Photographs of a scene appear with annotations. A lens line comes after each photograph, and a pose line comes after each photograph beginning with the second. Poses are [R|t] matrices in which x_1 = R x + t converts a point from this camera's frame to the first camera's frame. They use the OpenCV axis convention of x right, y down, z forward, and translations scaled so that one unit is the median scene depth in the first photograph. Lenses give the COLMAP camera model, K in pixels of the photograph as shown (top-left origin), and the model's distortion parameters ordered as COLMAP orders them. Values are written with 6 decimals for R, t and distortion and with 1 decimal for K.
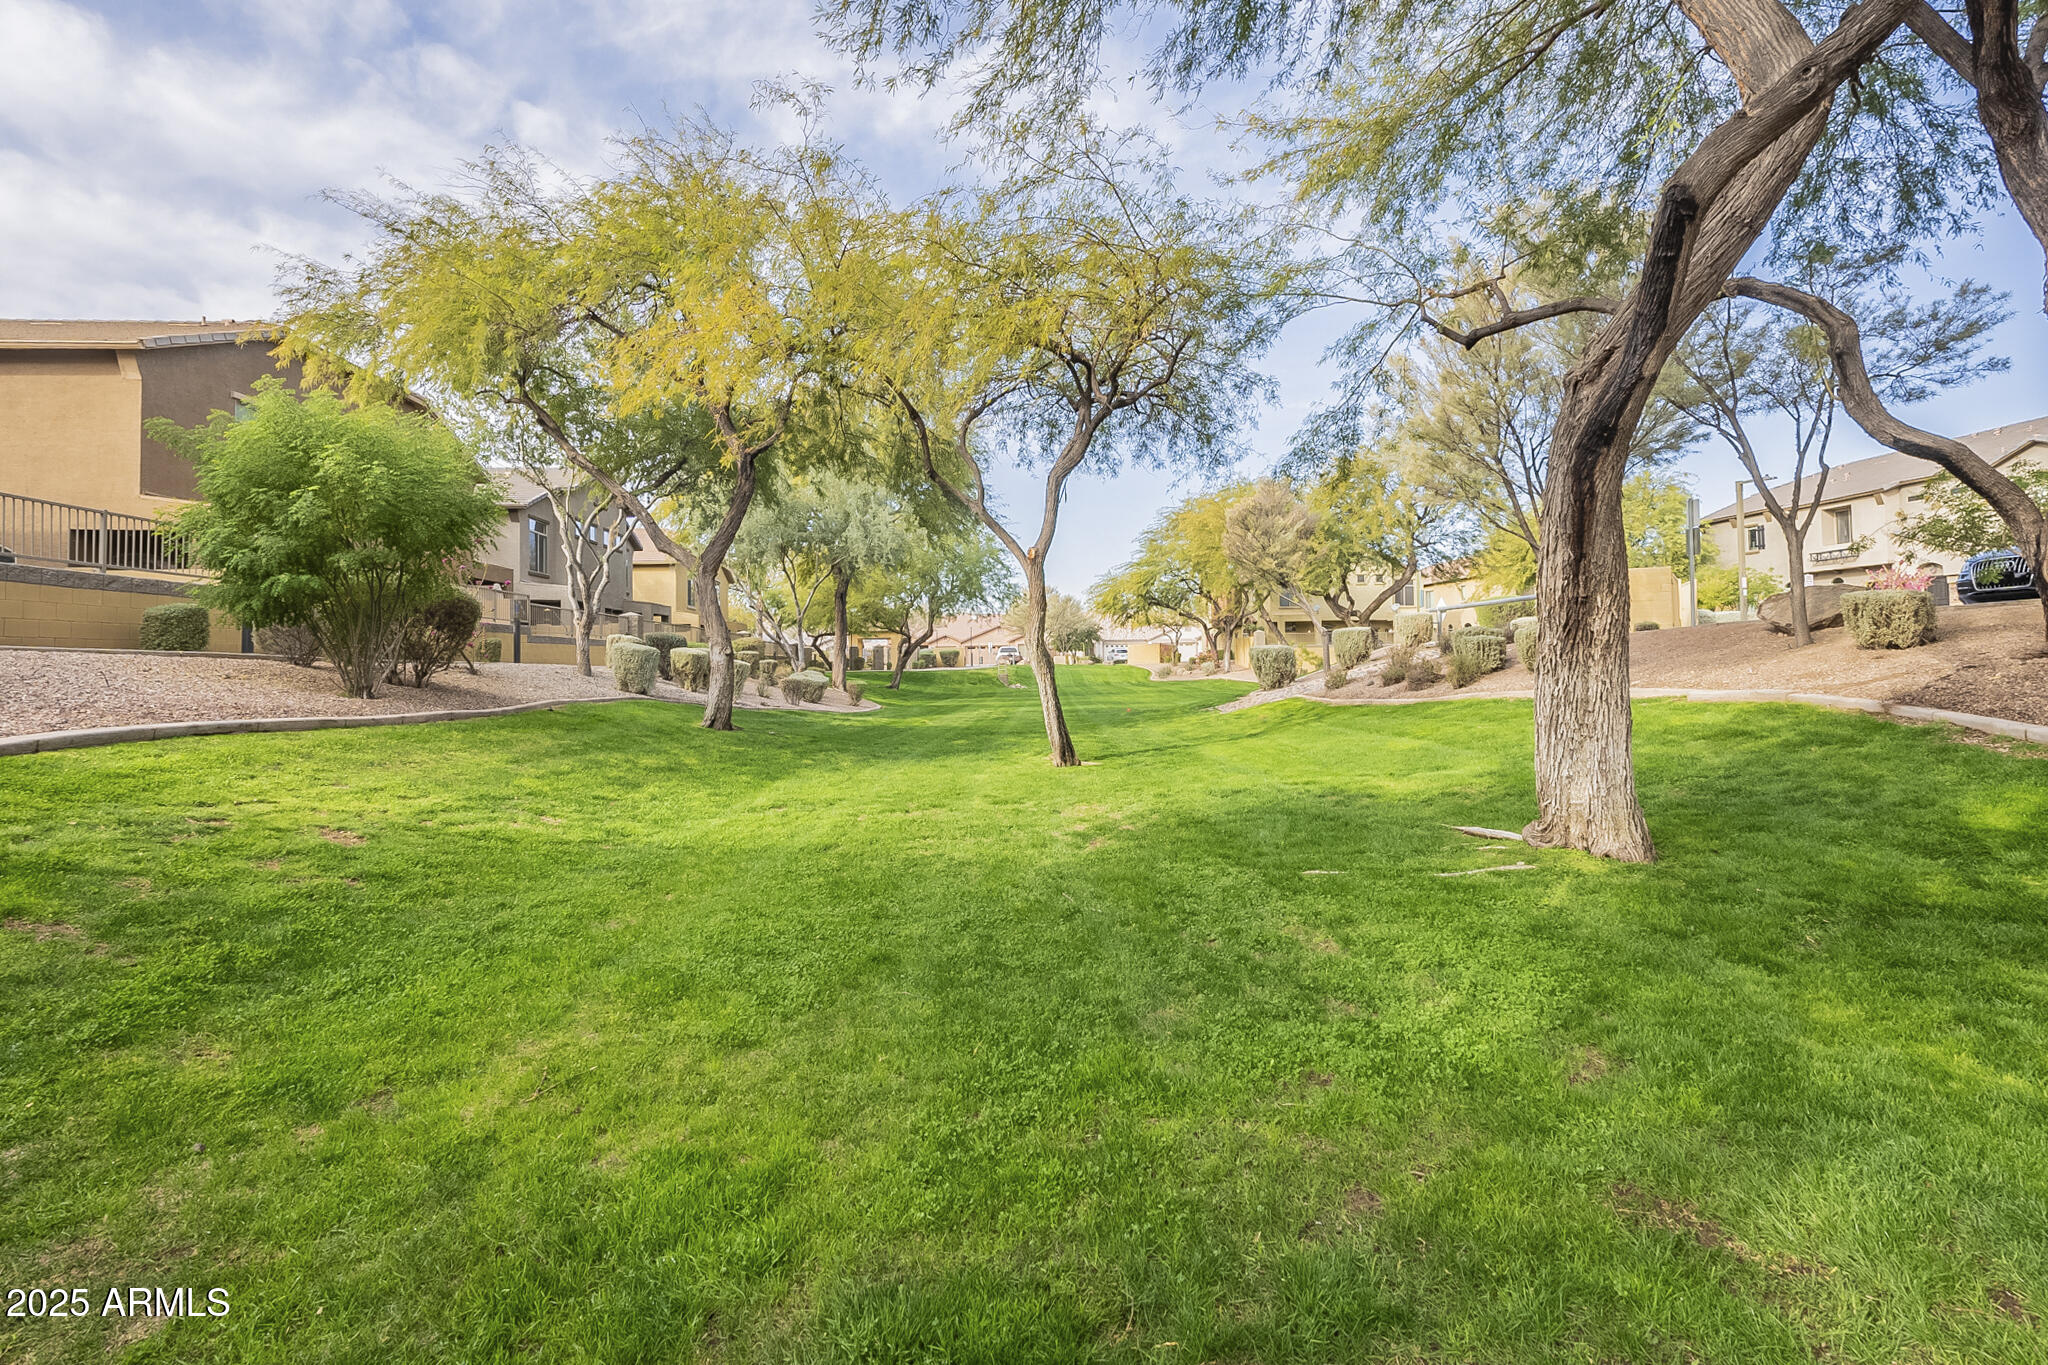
lens RADIAL K [[903.0, 0, 1024.2], [0, 903.0, 677.1], [0, 0, 1]] dist [-0.004299, 0.000300]
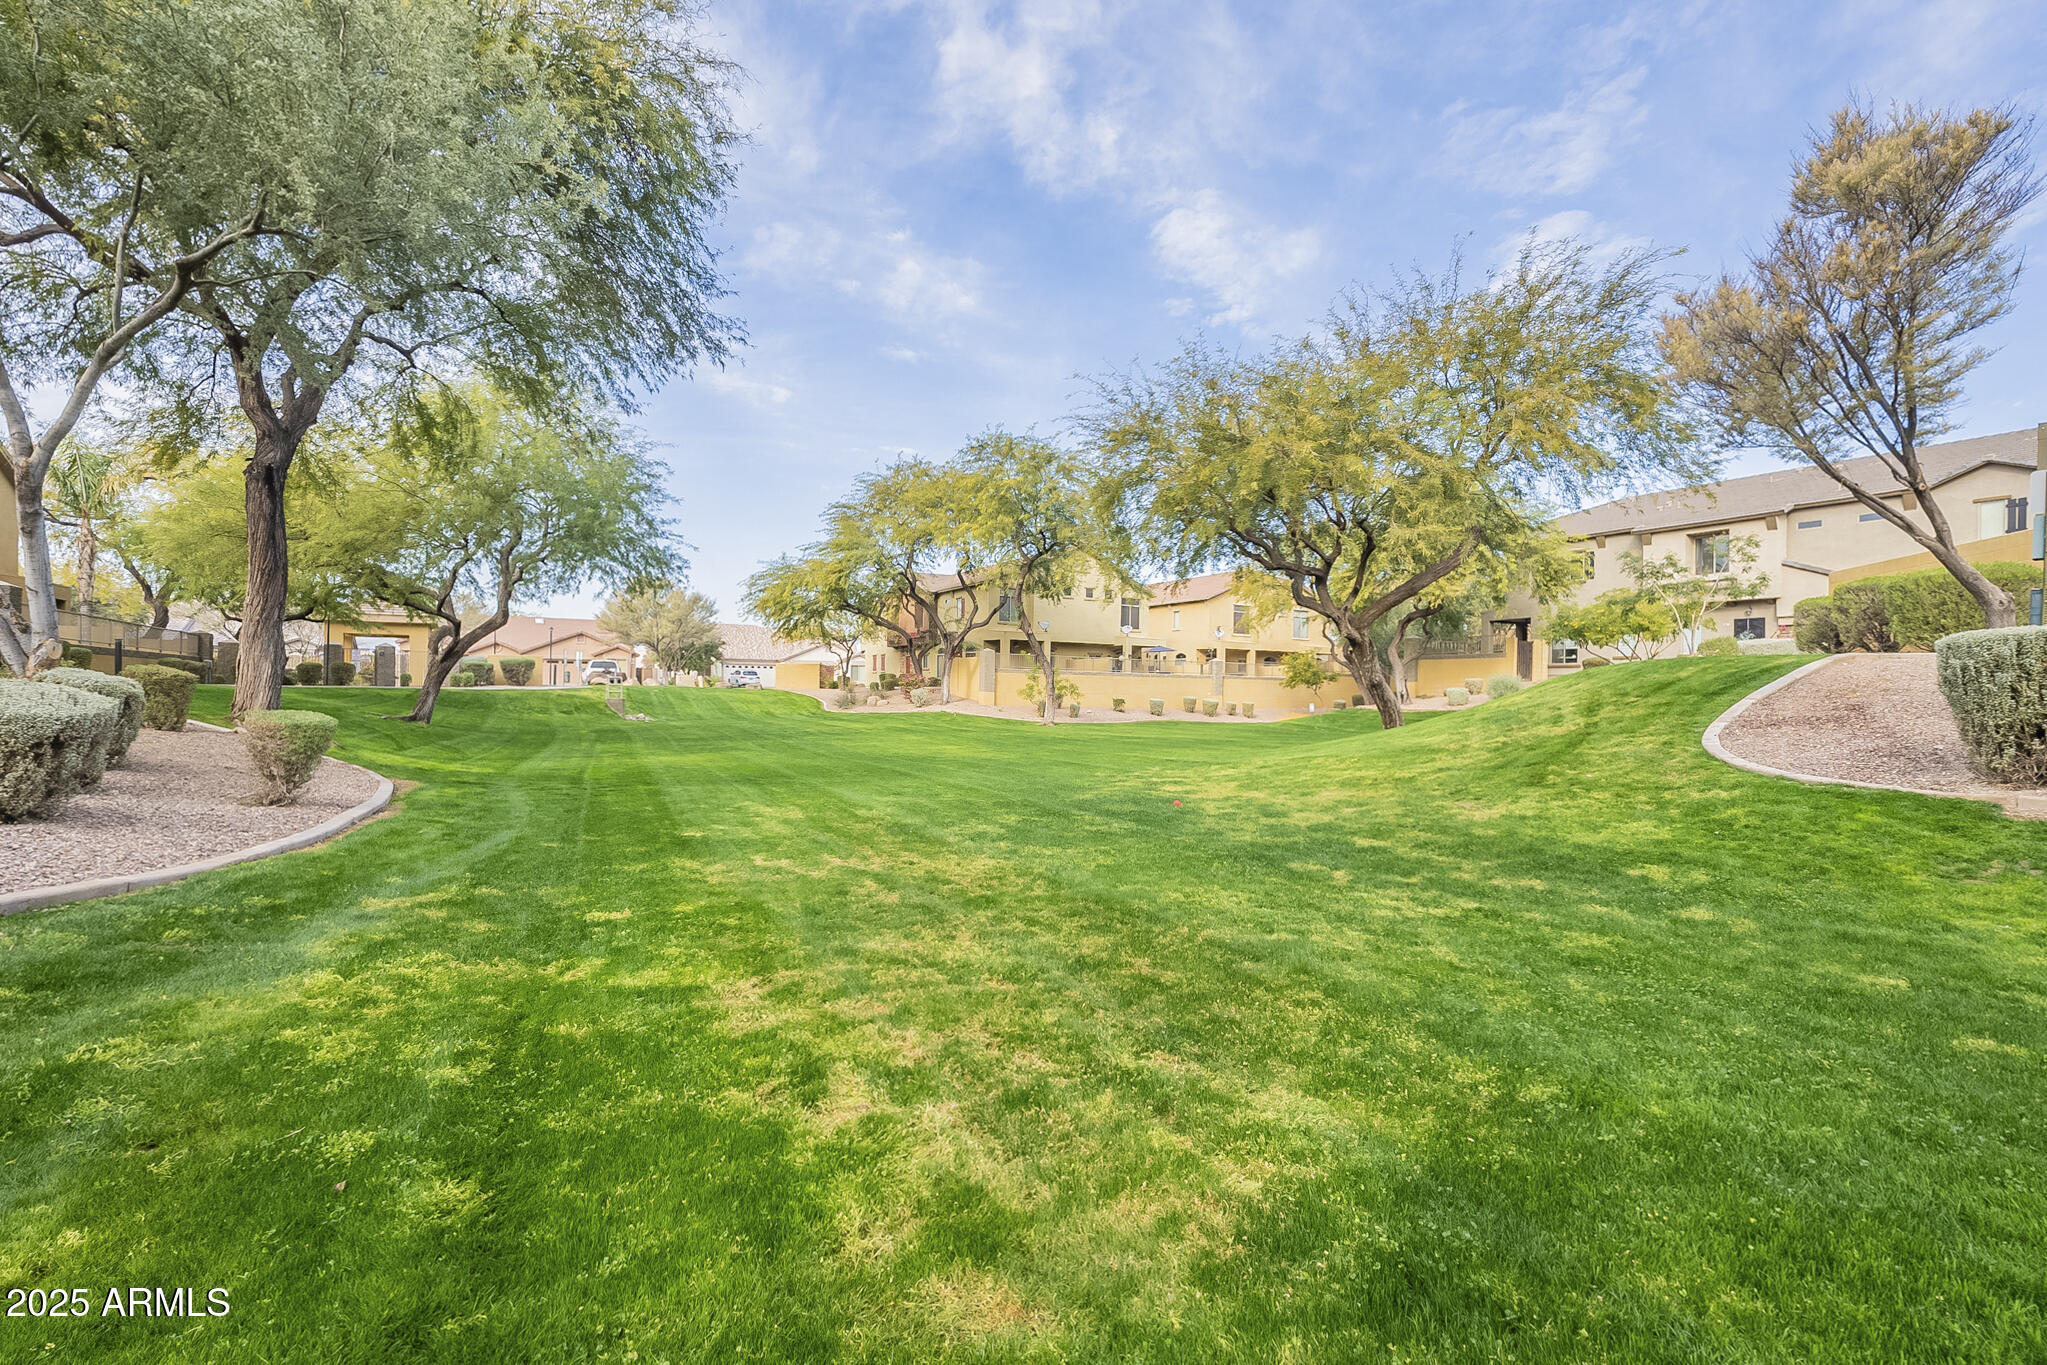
lens RADIAL K [[902.6, 0, 1022.0], [0, 902.6, 701.3], [0, 0, 1]] dist [-0.004299, 0.000300]
pose [[0.897996, 0.021053, 0.439500, -0.047901], [-0.019359, 0.999778, -0.008336, -0.001343], [-0.439578, -0.001022, 0.898204, 0.300995]]
